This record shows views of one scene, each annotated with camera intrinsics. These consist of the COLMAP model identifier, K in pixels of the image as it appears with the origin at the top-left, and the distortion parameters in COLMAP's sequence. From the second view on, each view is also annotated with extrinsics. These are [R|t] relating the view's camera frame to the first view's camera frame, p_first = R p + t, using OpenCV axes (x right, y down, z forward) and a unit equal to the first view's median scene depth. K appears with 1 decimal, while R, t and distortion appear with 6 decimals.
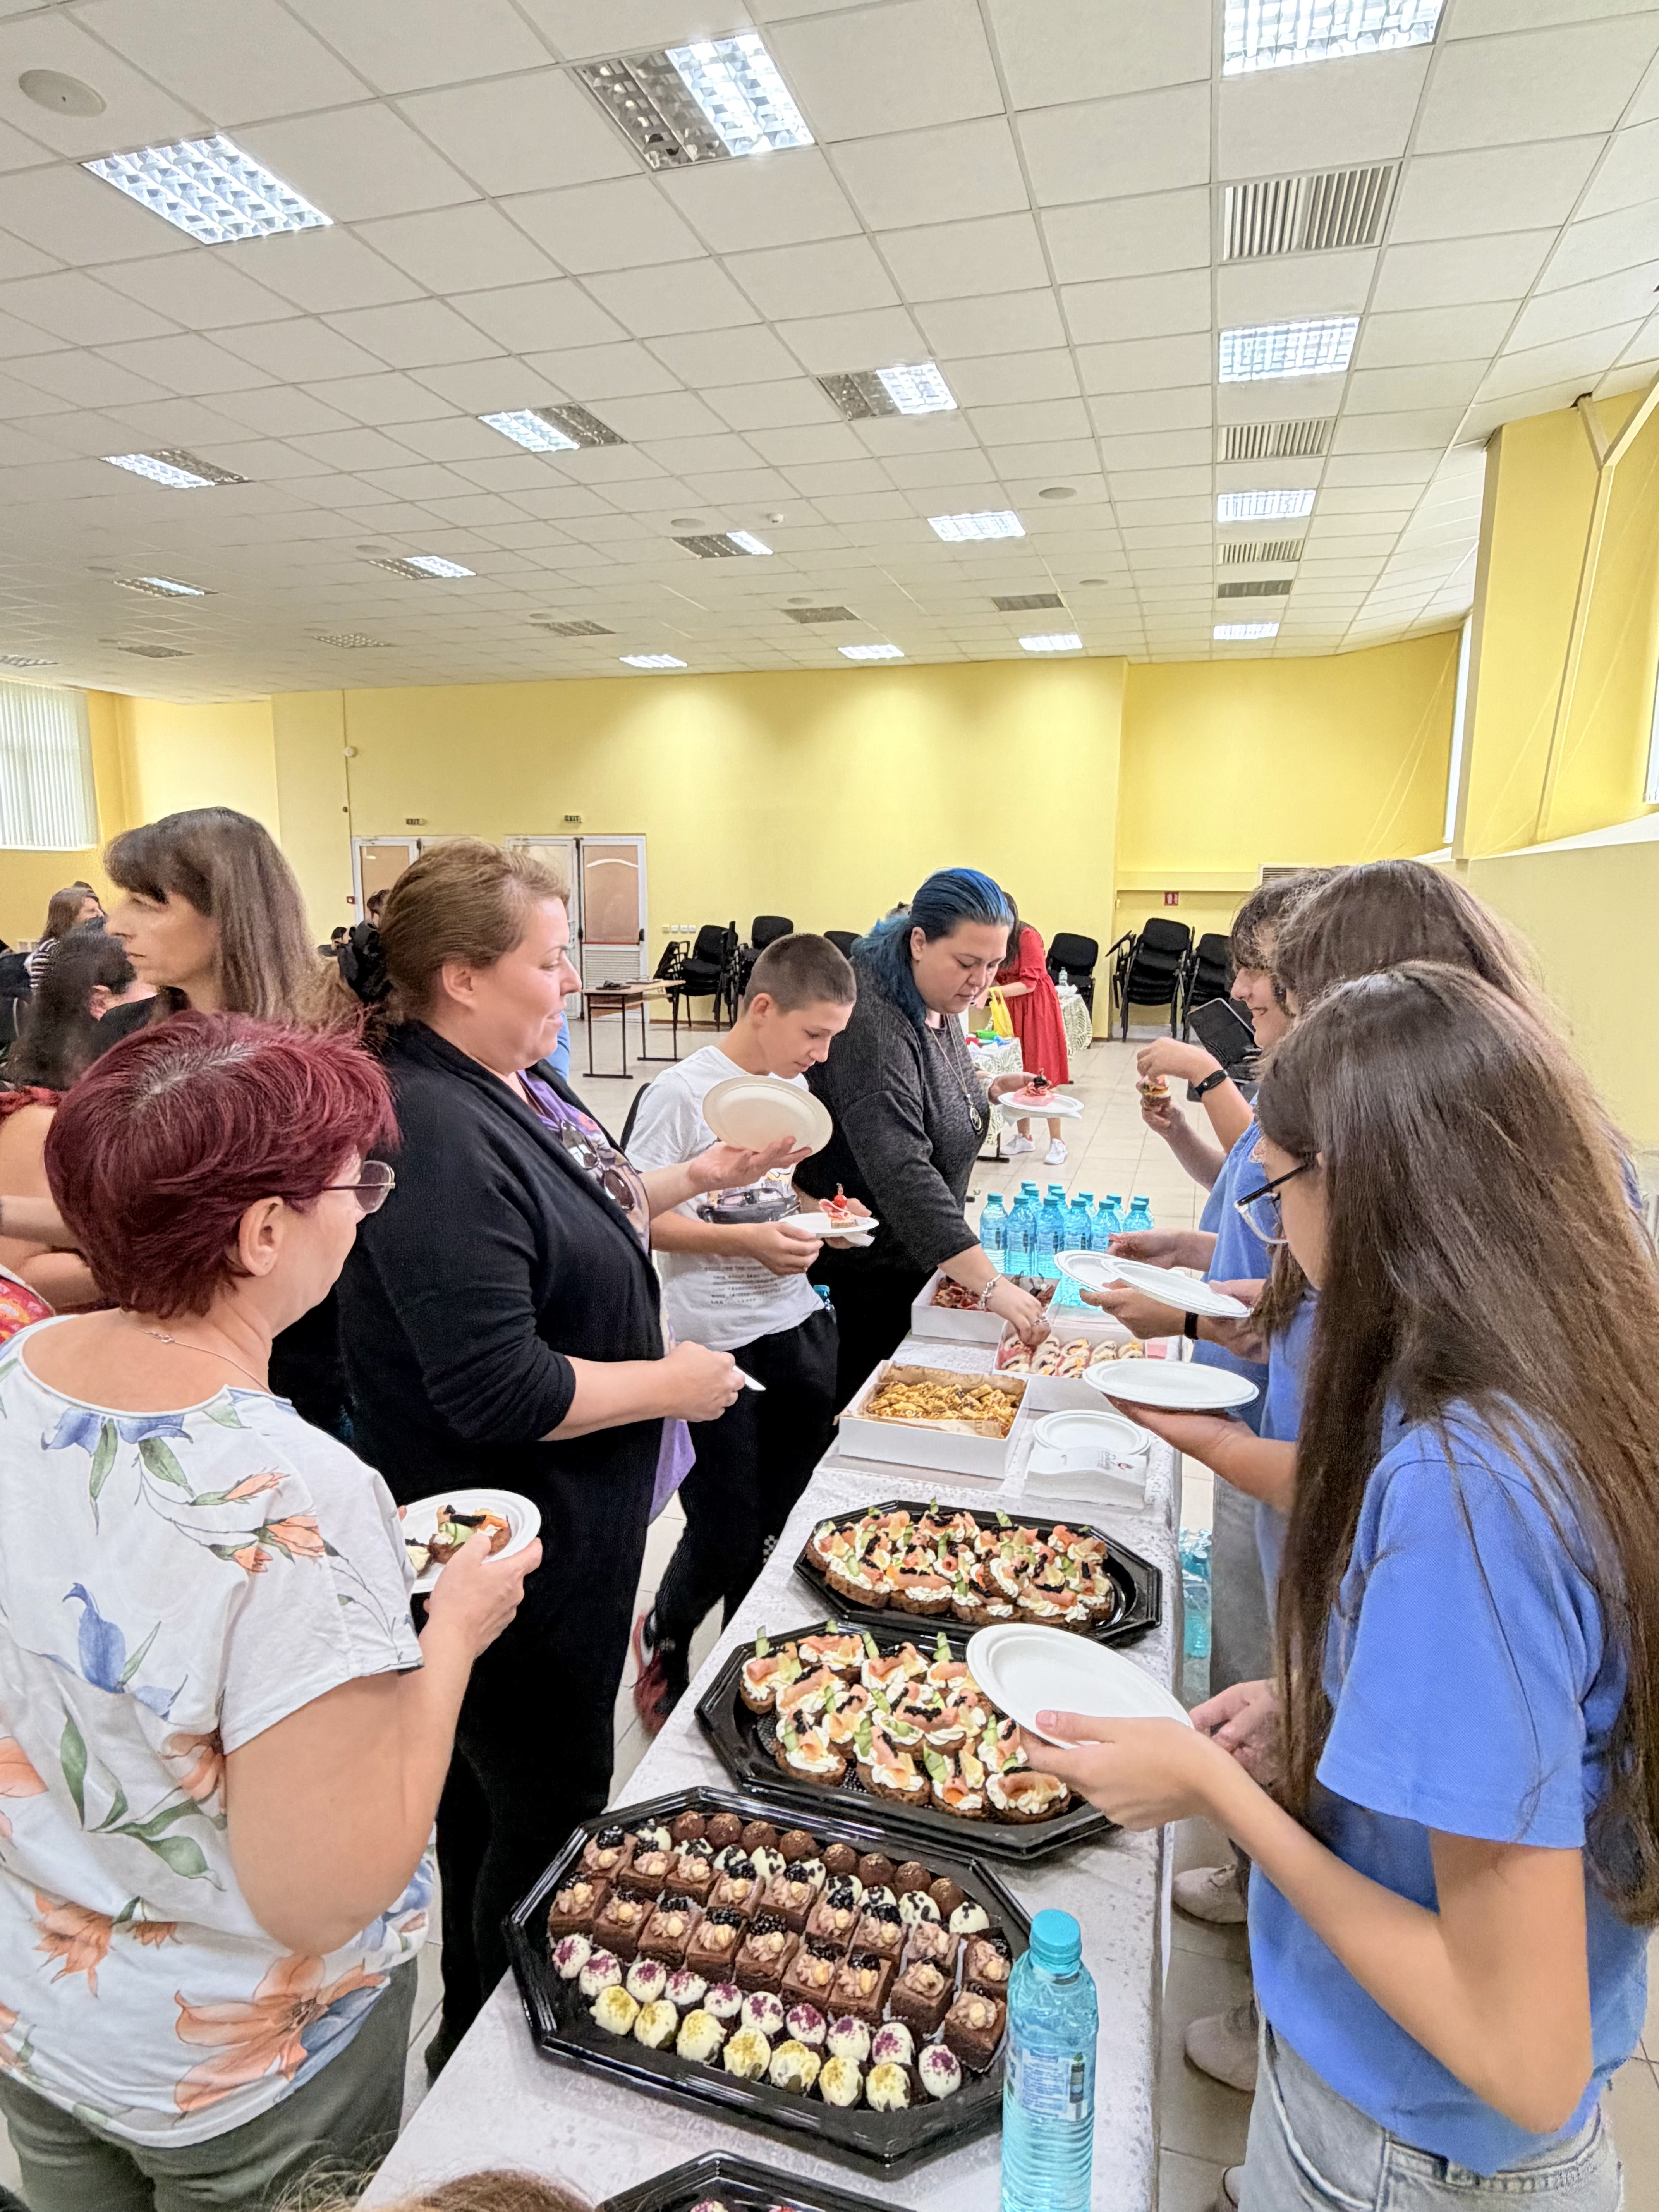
lens RADIAL K [[1286.1, 0, 819.6], [0, 1286.1, 1103.0], [0, 0, 1]] dist [-0.000062, 0.002794]
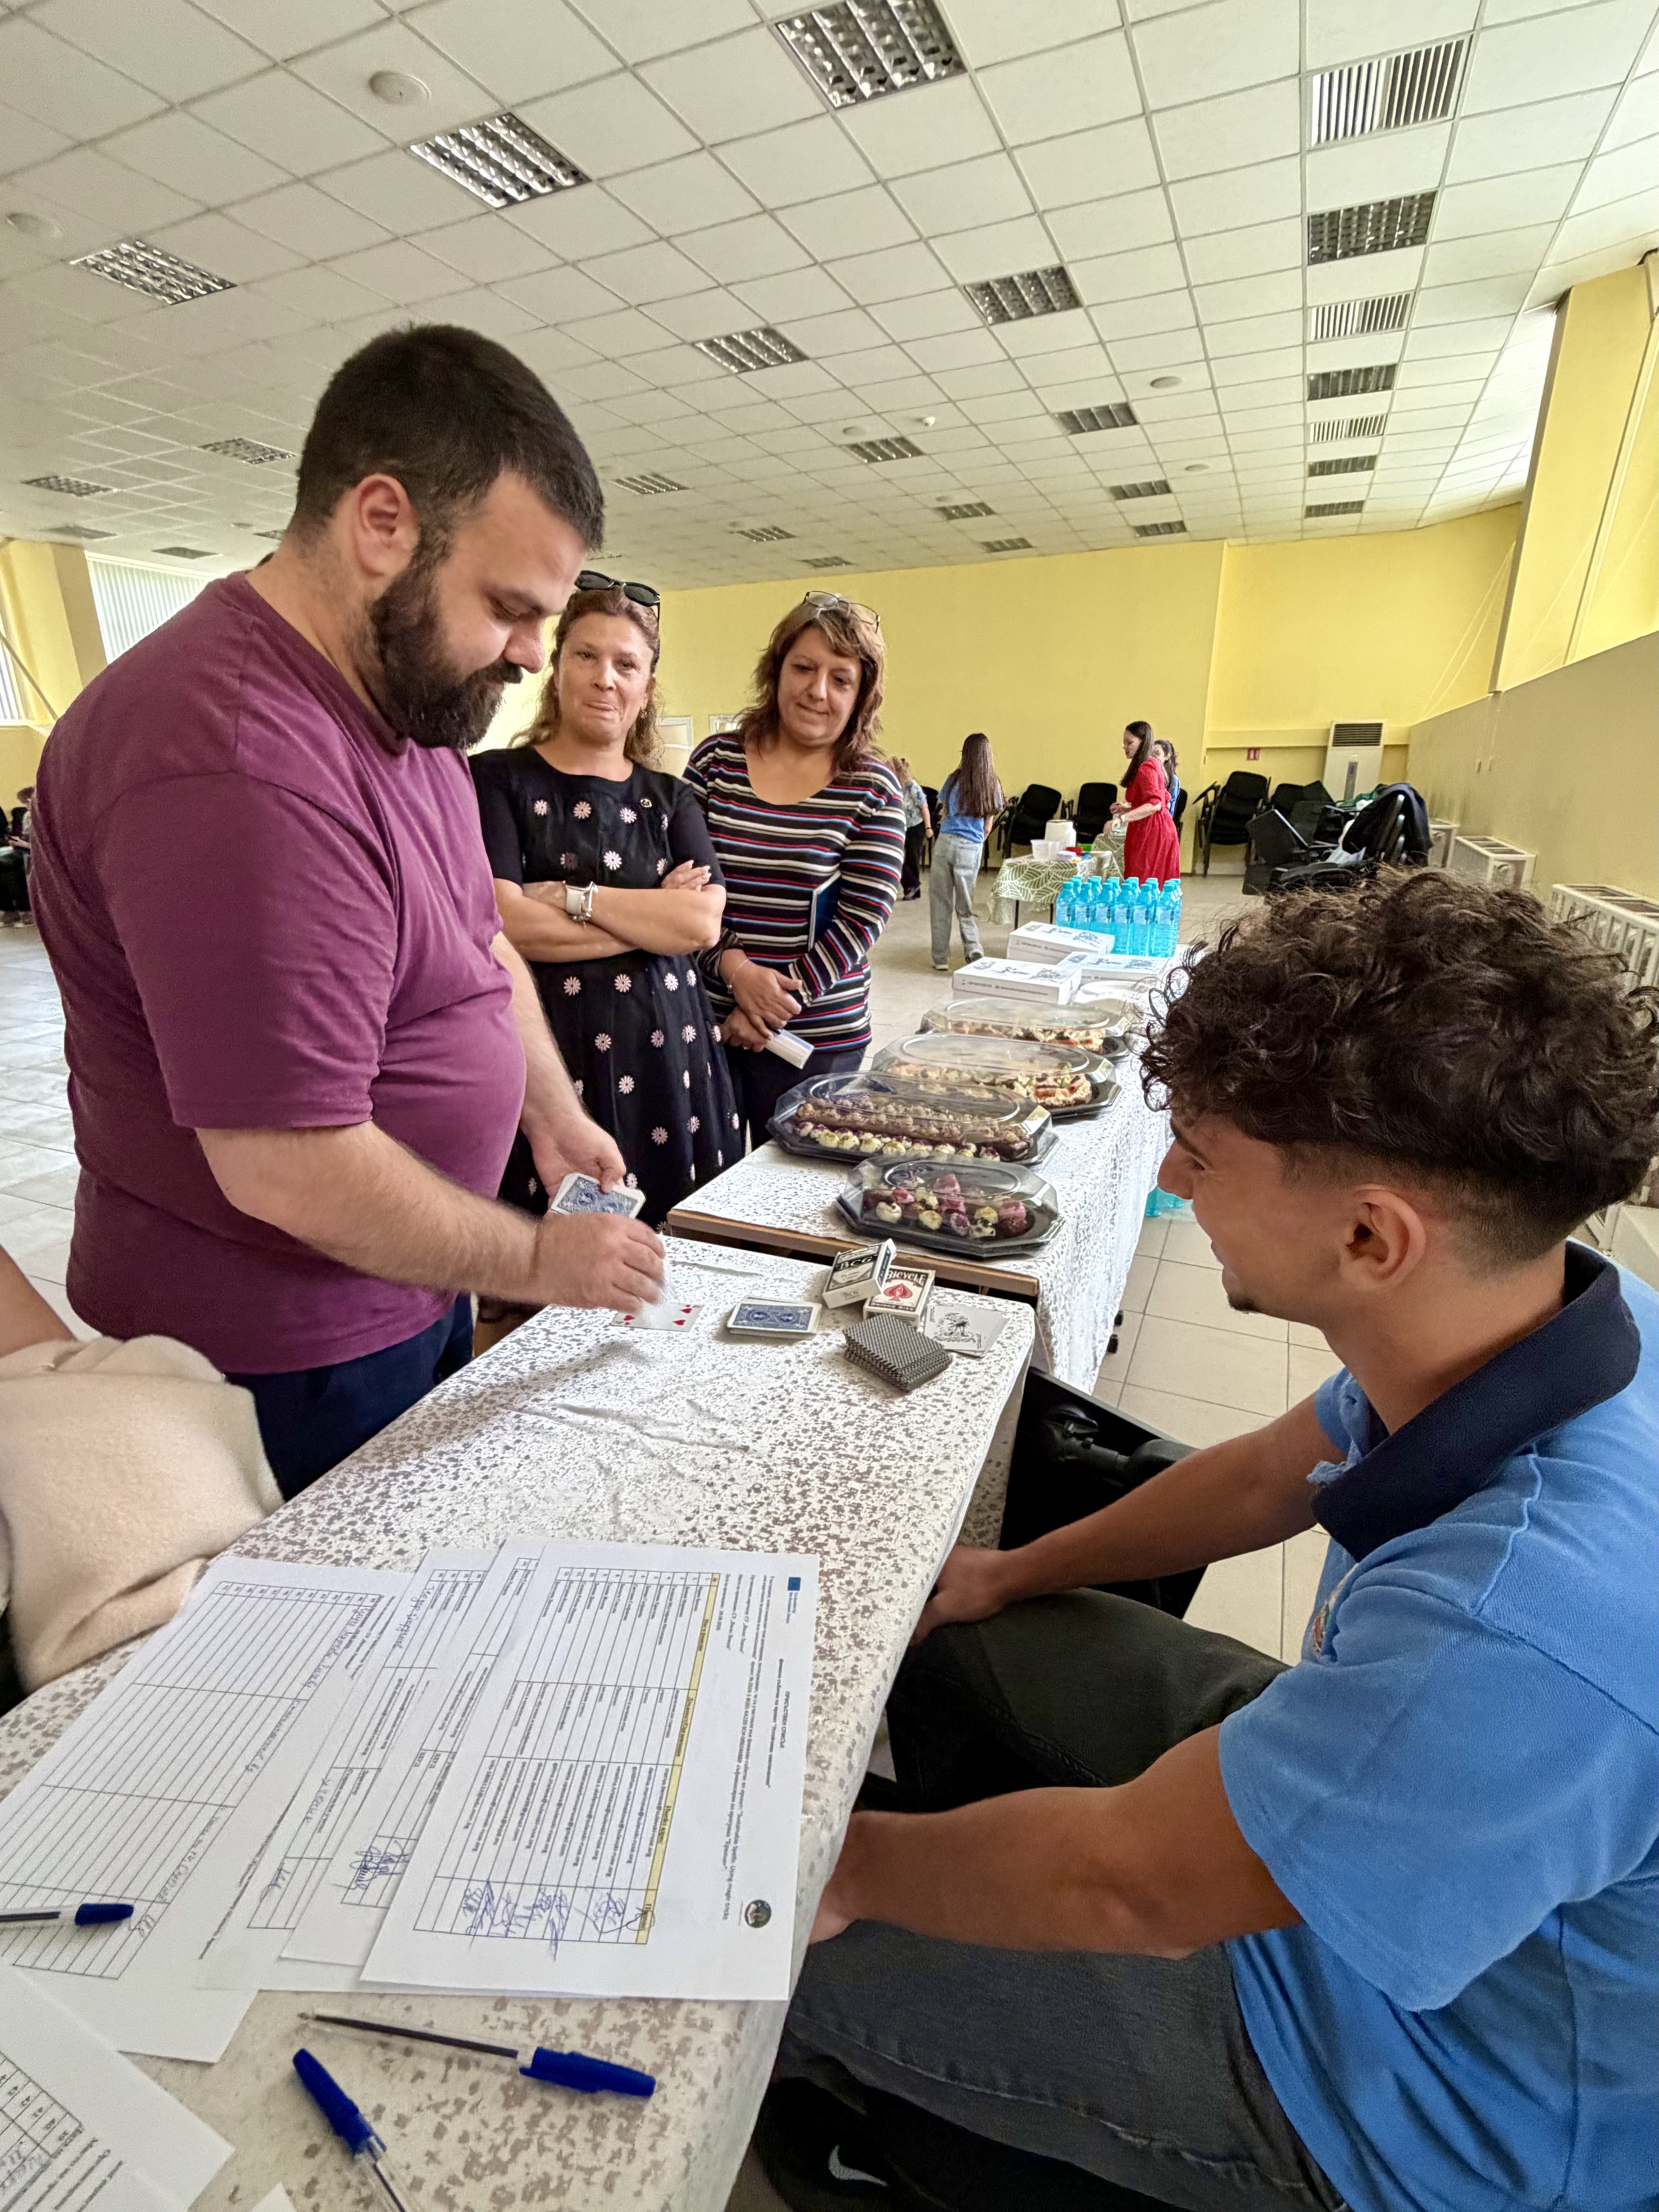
lens RADIAL K [[1022.0, 0, 822.5], [0, 1022.0, 1117.1], [0, 0, 1]] dist [0.001752, 0.000014]
pose [[0.991782, 0.023169, -0.125822, 0.004908], [-0.003292, 0.987761, 0.155937, 0.058729], [0.127895, -0.154242, 0.979721, -0.084268]]
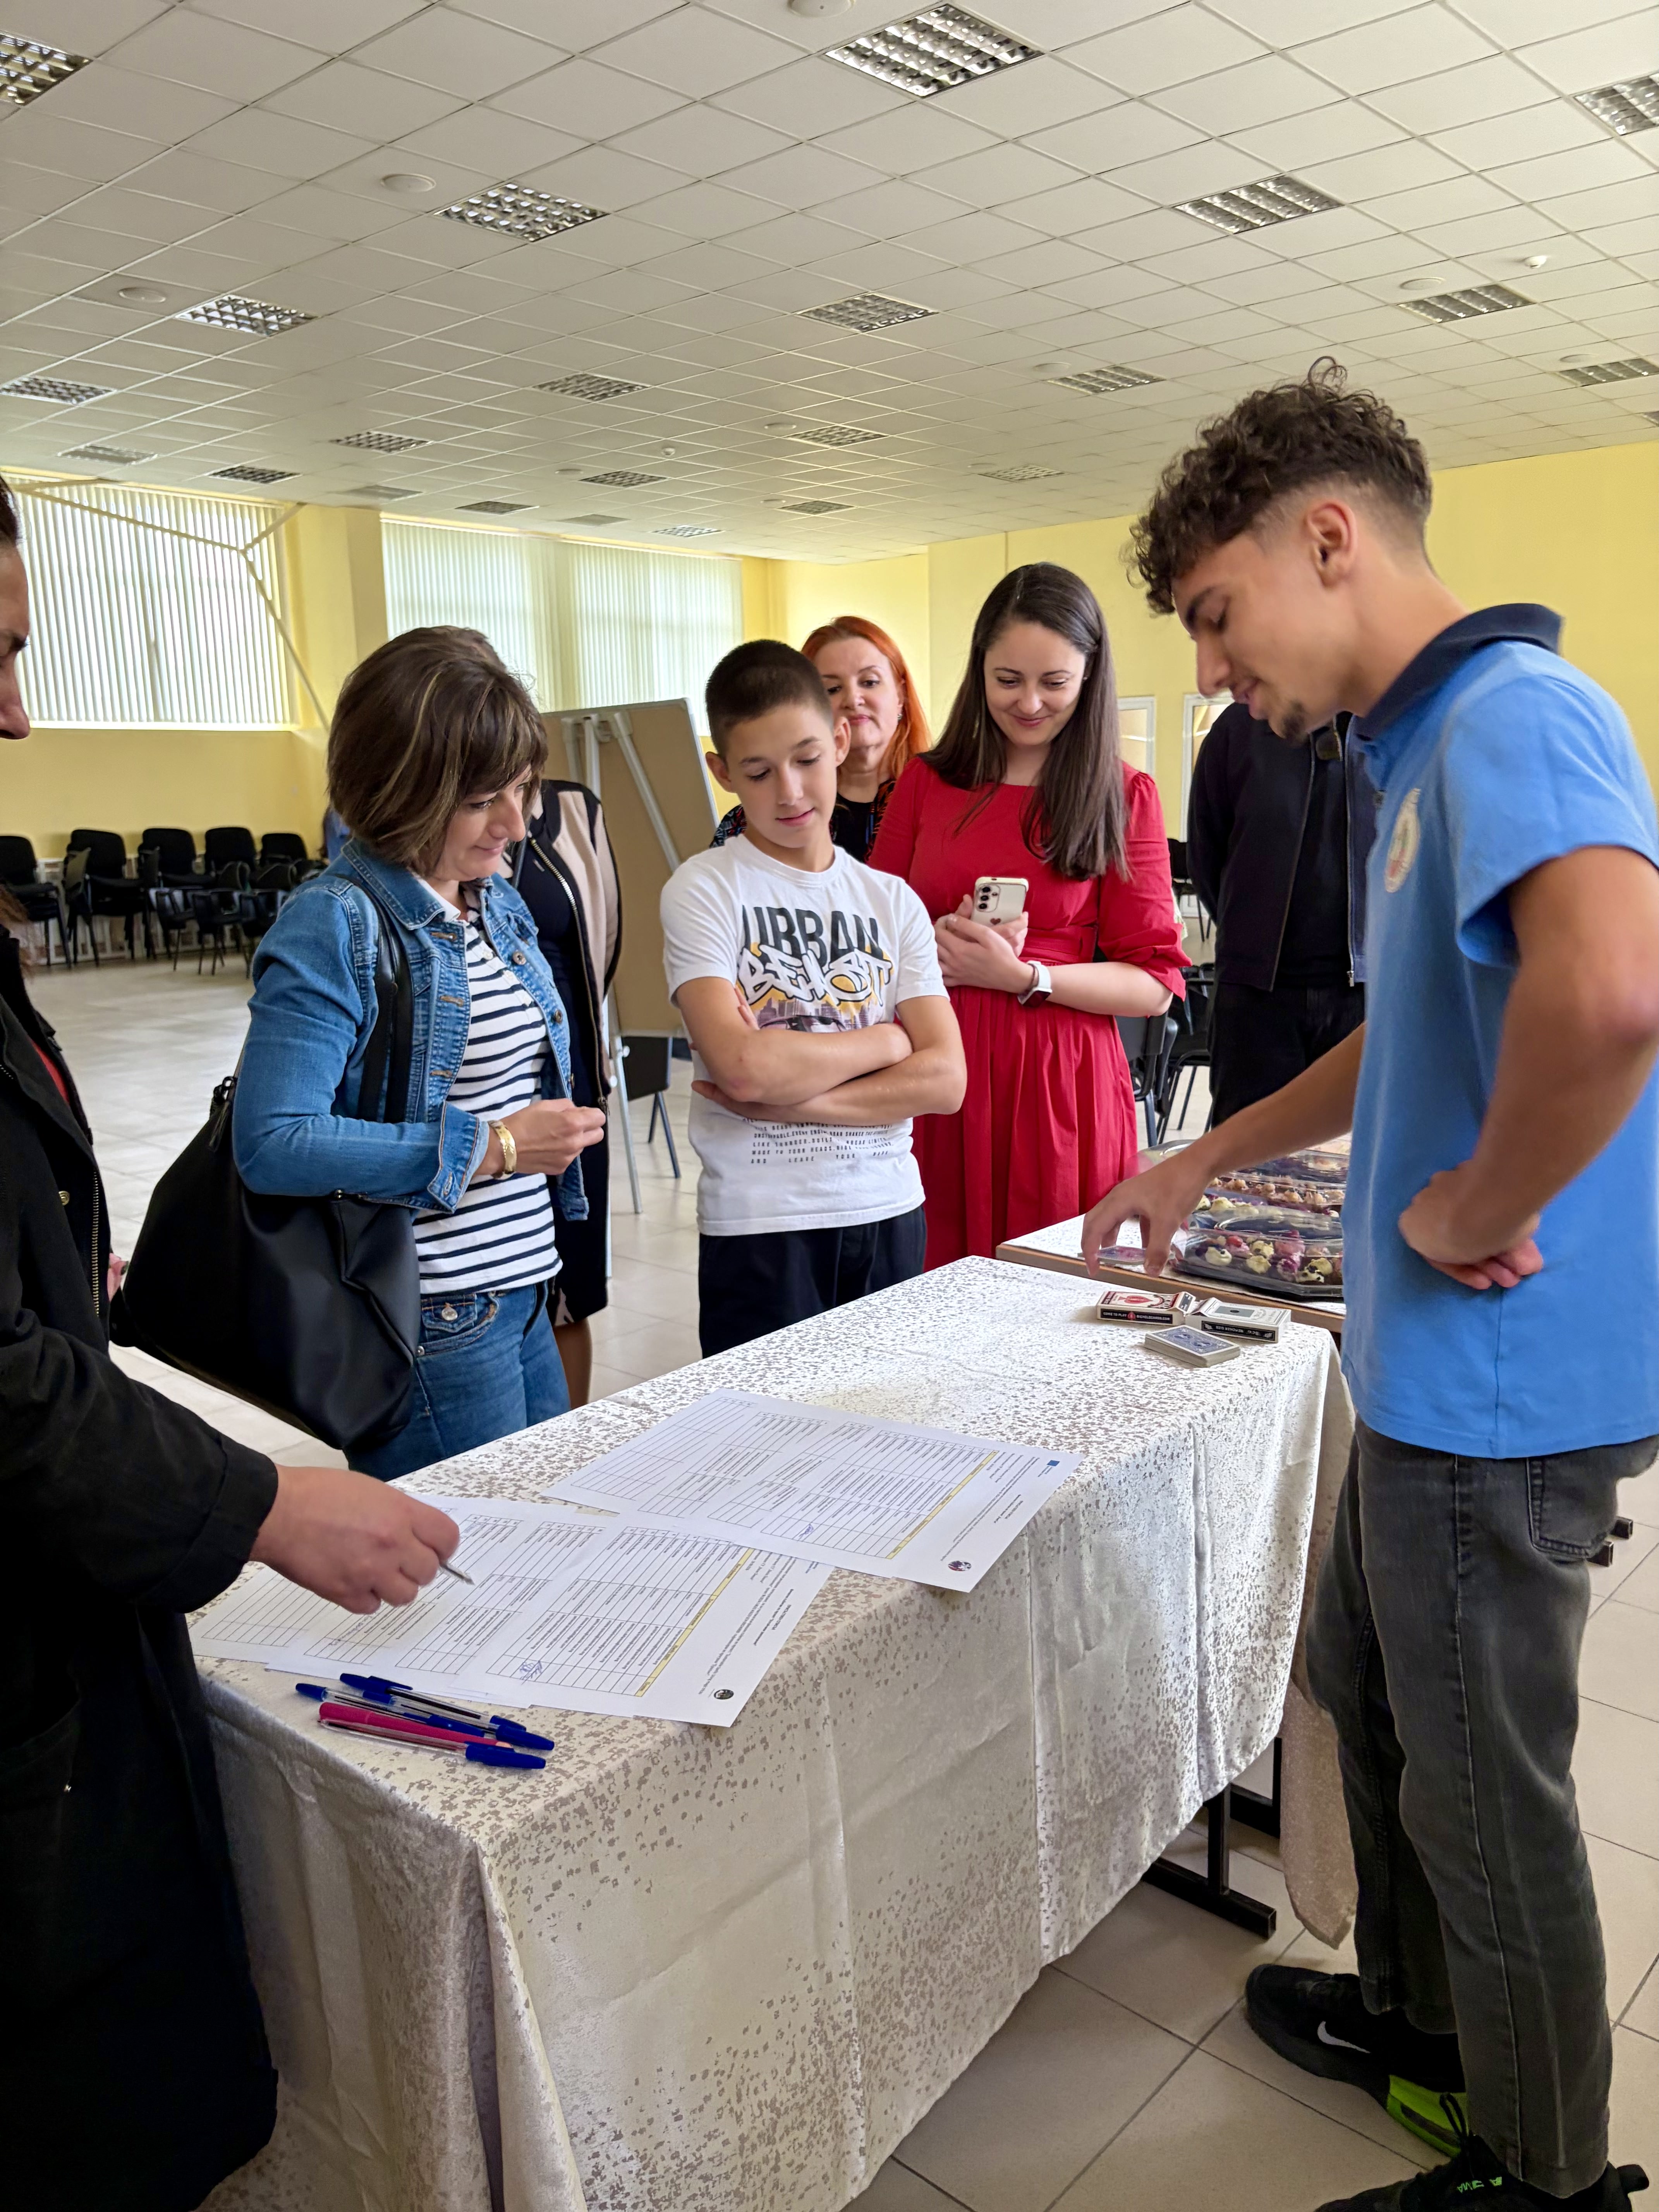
lens RADIAL K [[1702.3, 0, 816.7], [0, 1702.3, 1106.3], [0, 0, 1]] dist [0.000177, -0.001103]
pose [[0.901687, 0.053012, -0.429127, 0.055443], [-0.043254, 0.998536, 0.032467, 0.071833], [0.430220, -0.010713, 0.902661, -0.197144]]
